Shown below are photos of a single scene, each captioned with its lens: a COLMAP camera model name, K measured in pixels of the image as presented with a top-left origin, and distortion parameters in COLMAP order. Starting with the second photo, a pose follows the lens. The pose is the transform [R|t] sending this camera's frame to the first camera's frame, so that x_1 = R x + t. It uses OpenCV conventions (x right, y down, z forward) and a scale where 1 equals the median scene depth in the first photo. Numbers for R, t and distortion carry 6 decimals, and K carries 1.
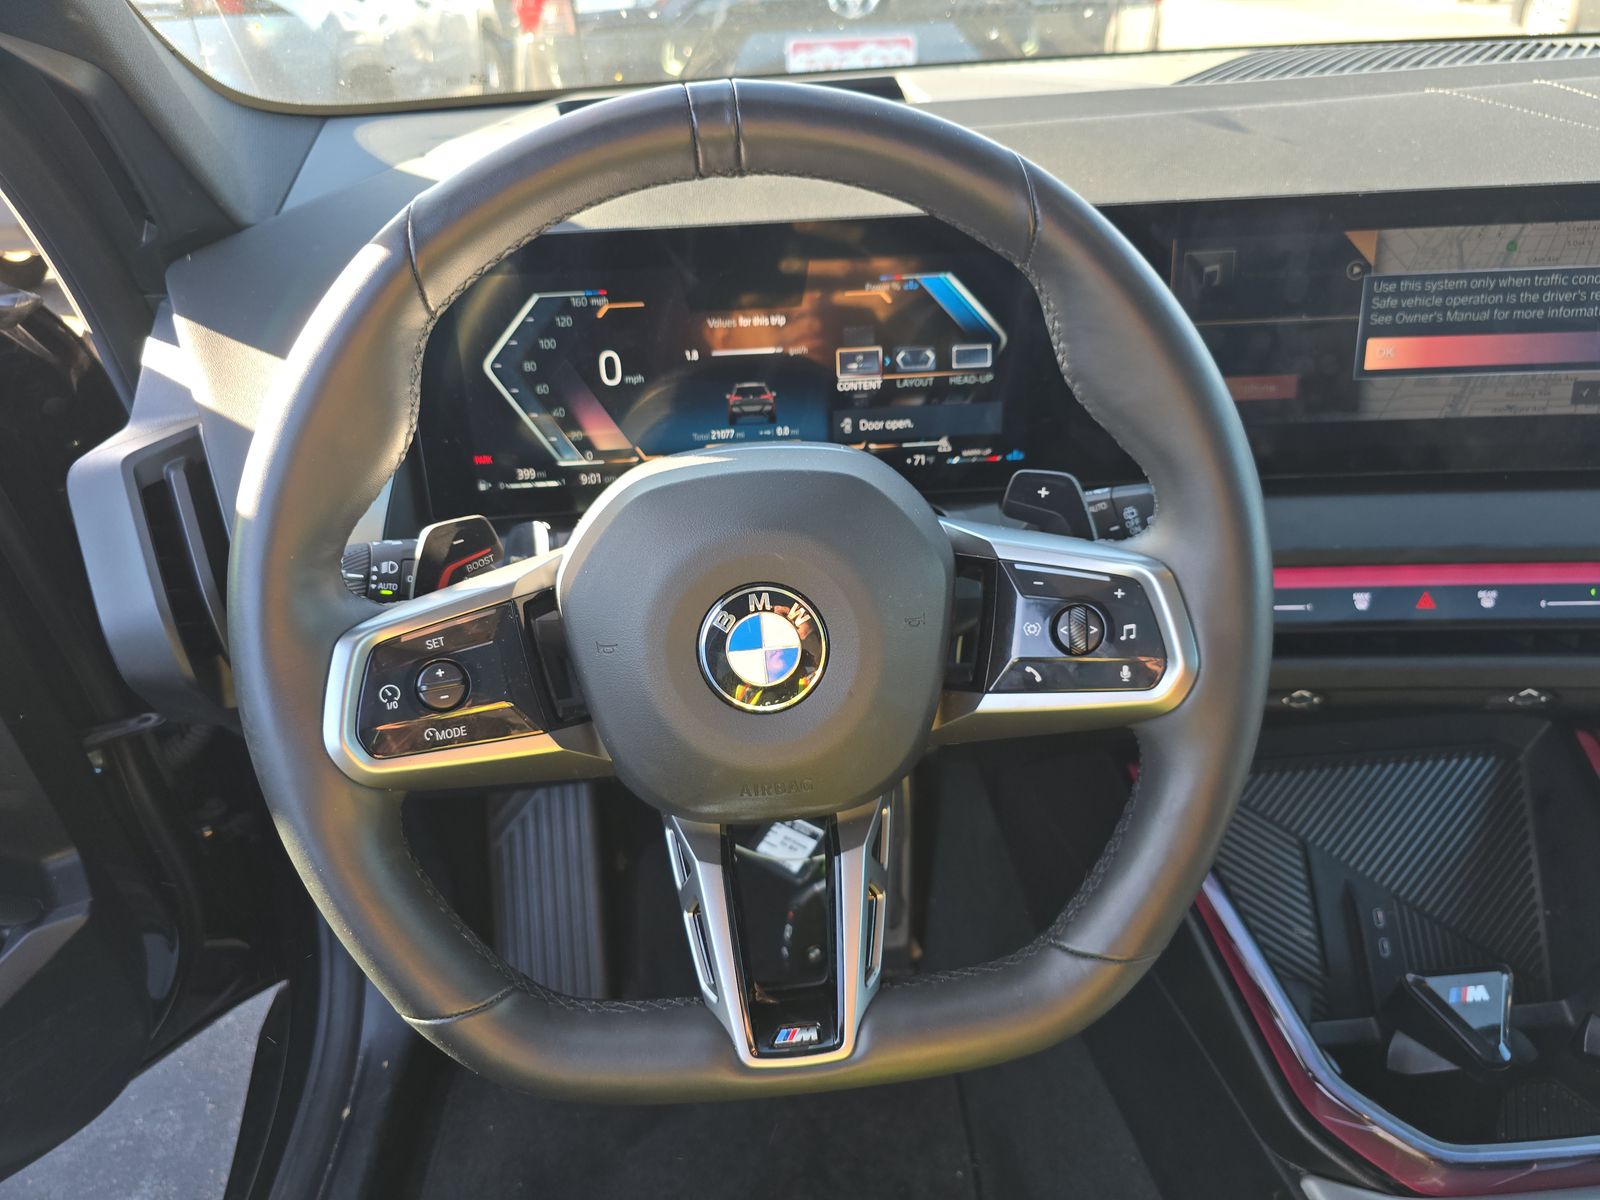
lens RADIAL K [[1116.2, 0, 800.0], [0, 1116.2, 600.0], [0, 0, 1]] dist [-0.000271, -0.004056]
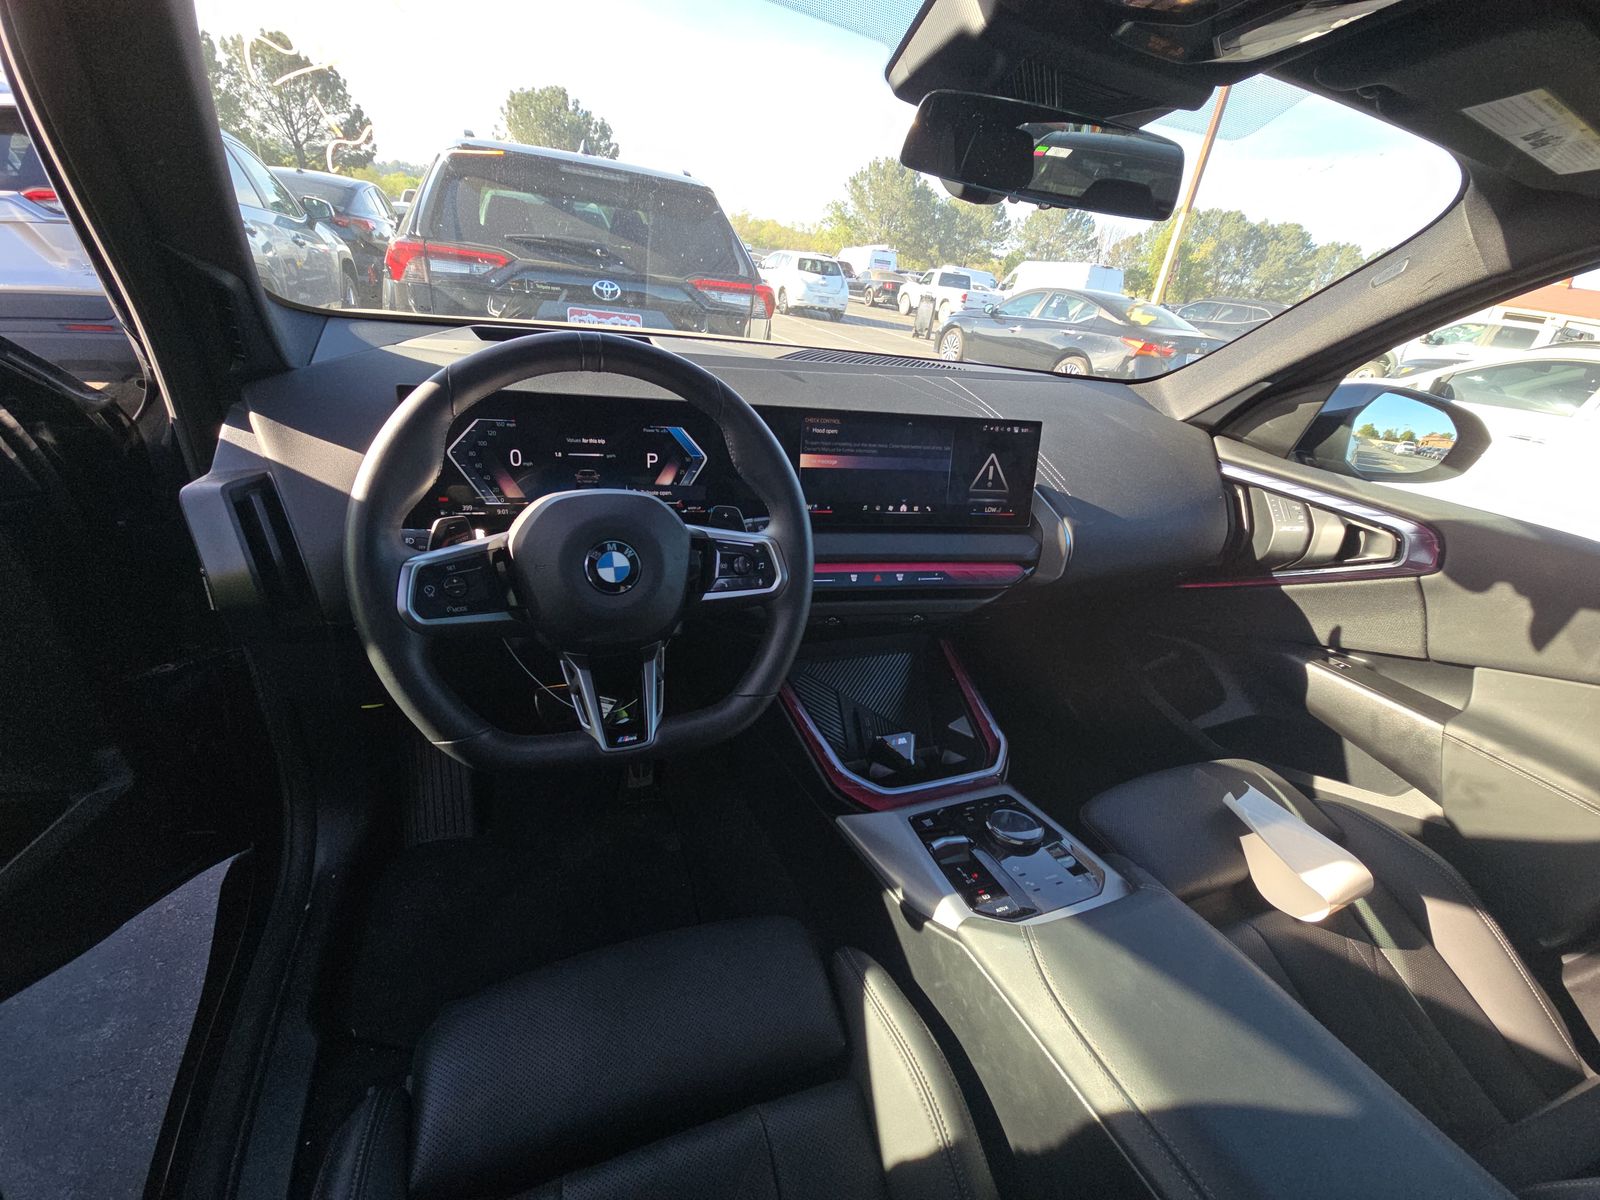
lens RADIAL K [[649.3, 0, 809.7], [0, 649.3, 600.5], [0, 0, 1]] dist [0.012111, -0.012284]
pose [[0.933837, -0.005870, 0.357650, -0.096467], [0.028264, 0.997950, -0.057419, 0.142749], [-0.356580, 0.063729, 0.932089, -0.302638]]
